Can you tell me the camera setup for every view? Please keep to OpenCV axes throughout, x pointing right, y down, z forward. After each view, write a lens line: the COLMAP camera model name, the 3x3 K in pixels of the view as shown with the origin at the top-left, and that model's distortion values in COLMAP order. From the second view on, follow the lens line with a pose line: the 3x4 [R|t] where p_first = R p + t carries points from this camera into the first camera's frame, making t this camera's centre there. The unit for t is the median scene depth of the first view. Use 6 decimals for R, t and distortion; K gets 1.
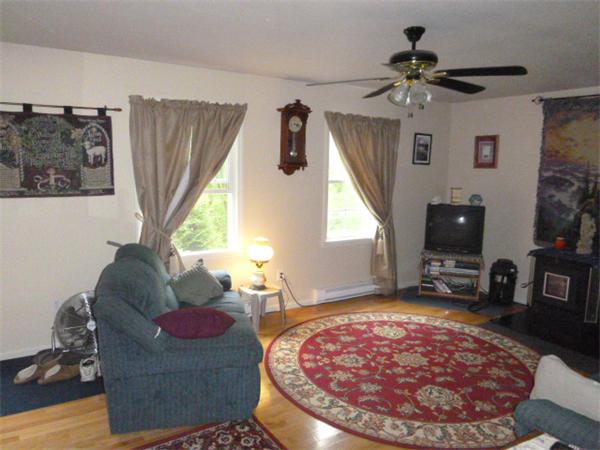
lens RADIAL K [[449.6, 0, 301.0], [0, 449.6, 225.6], [0, 0, 1]] dist [0.004131, 0.004762]
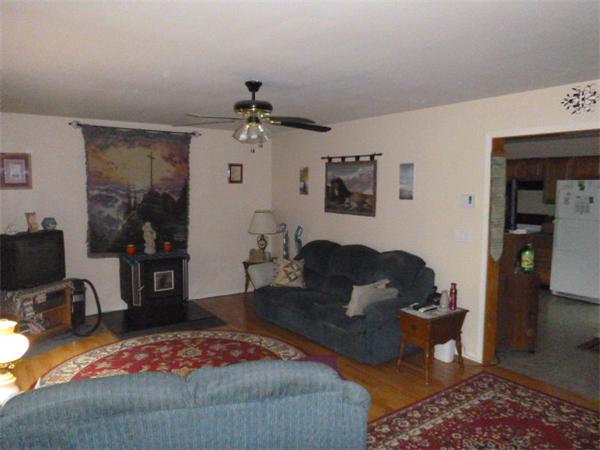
lens RADIAL K [[449.6, 0, 299.9], [0, 449.6, 224.8], [0, 0, 1]] dist [0.004131, 0.004762]
pose [[-0.006723, -0.116541, 0.993163, -0.596651], [0.136565, 0.983773, 0.116364, -0.101937], [-0.990608, 0.136414, 0.009301, 0.526640]]
